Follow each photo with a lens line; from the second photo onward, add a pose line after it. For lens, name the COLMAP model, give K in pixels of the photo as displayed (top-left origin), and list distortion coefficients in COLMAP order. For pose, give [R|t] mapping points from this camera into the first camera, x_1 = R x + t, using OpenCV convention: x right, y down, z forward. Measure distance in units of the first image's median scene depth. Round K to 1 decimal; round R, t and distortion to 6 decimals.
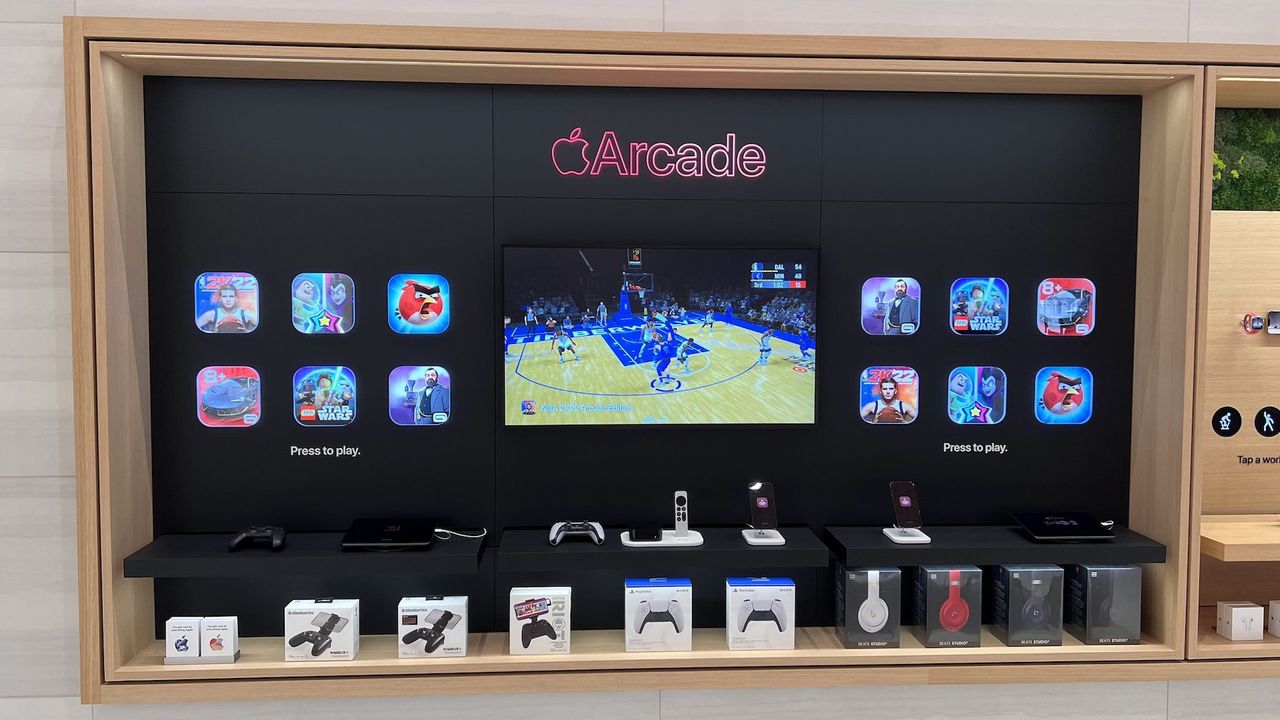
lens RADIAL K [[985.1, 0, 640.0], [0, 985.1, 360.0], [0, 0, 1]] dist [-0.000221, -0.001483]
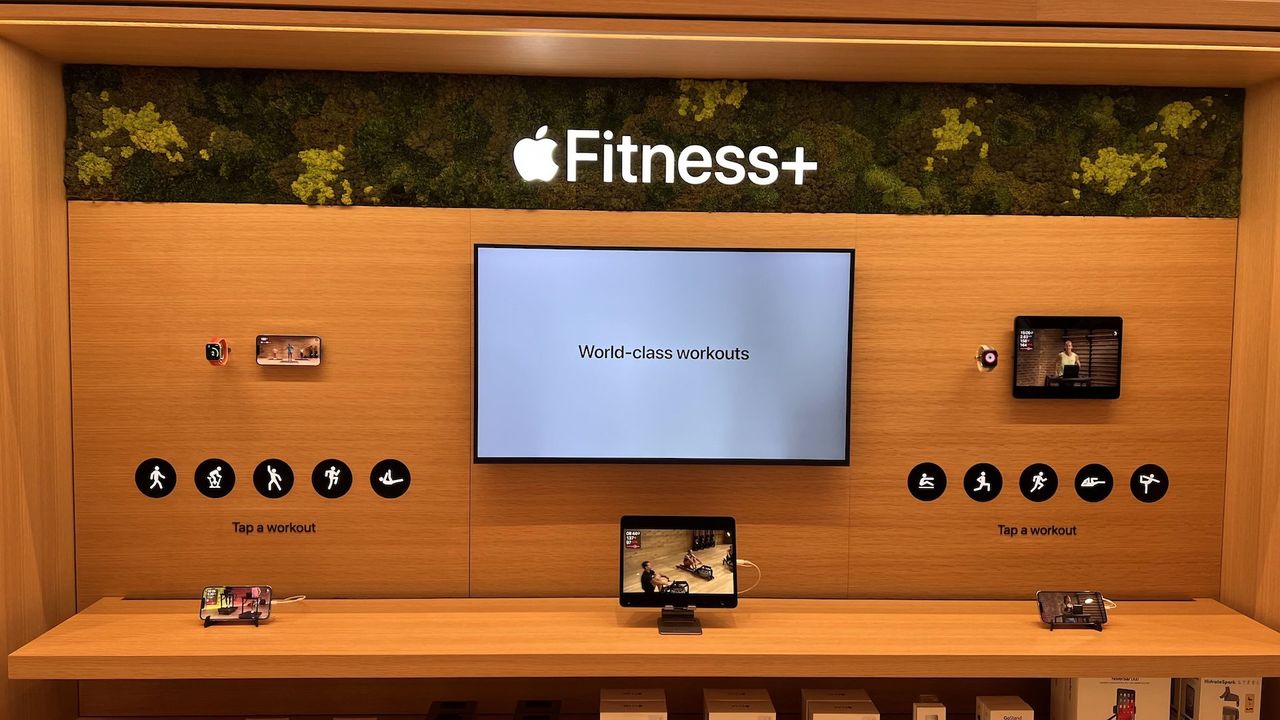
lens RADIAL K [[963.0, 0, 640.0], [0, 963.0, 360.0], [0, 0, 1]] dist [0.044311, -0.004242]
pose [[0.999426, 0.009751, -0.032442, 0.950404], [-0.009735, 0.999952, 0.000661, -0.033171], [0.032447, -0.000345, 0.999473, 0.253288]]
